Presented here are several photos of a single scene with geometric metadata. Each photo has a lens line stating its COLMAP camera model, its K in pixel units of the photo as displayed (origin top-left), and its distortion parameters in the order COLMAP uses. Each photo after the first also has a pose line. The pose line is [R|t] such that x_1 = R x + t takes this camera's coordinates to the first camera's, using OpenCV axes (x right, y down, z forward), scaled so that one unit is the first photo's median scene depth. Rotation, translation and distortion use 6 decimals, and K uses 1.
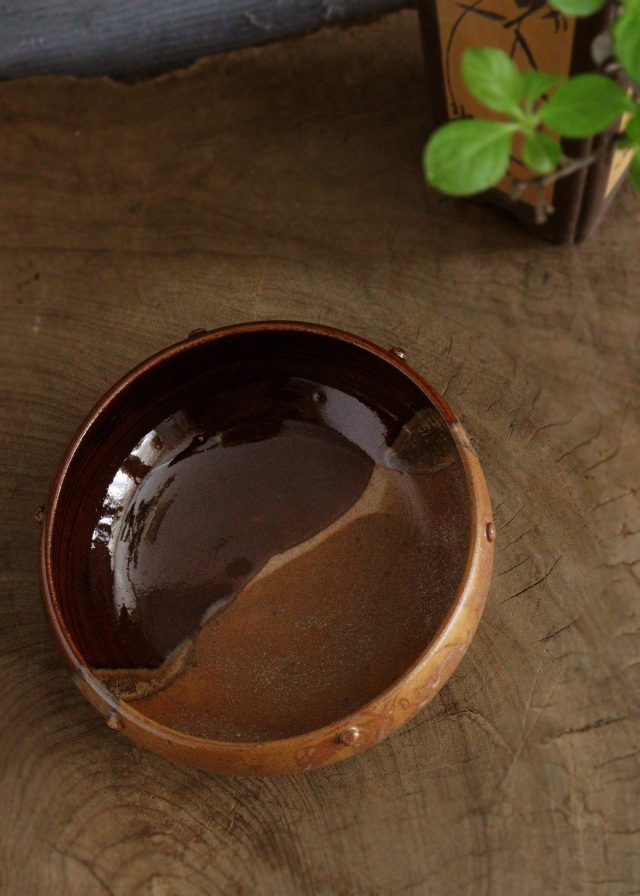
lens RADIAL K [[1765.6, 0, 303.5], [0, 1765.6, 448.5], [0, 0, 1]] dist [0.015344, 0.501039]
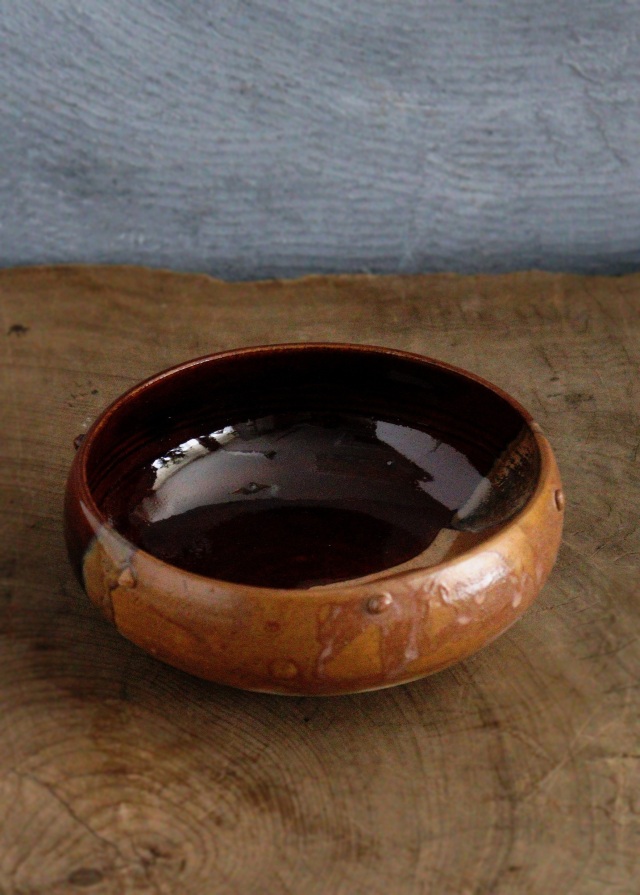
lens RADIAL K [[3275.5, 0, 324.1], [0, 3275.5, 407.4], [0, 0, 1]] dist [0.320779, 0.586899]
pose [[0.986102, 0.152547, -0.065814, 0.086272], [-0.161914, 0.793645, -0.586440, 0.996915], [-0.037227, 0.588946, 0.807315, -0.398580]]
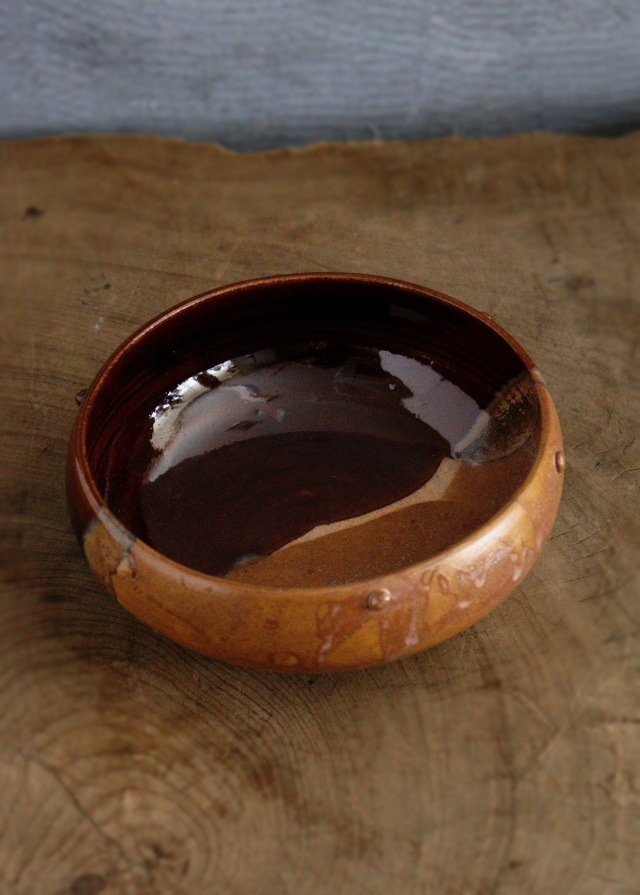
lens RADIAL K [[2555.1, 0, 359.6], [0, 2555.1, 448.2], [0, 0, 1]] dist [0.324634, -0.026984]
pose [[0.987965, 0.149025, -0.041424, 0.054181], [-0.152727, 0.897522, -0.413677, 0.588179], [-0.024469, 0.415025, 0.909481, -0.214375]]
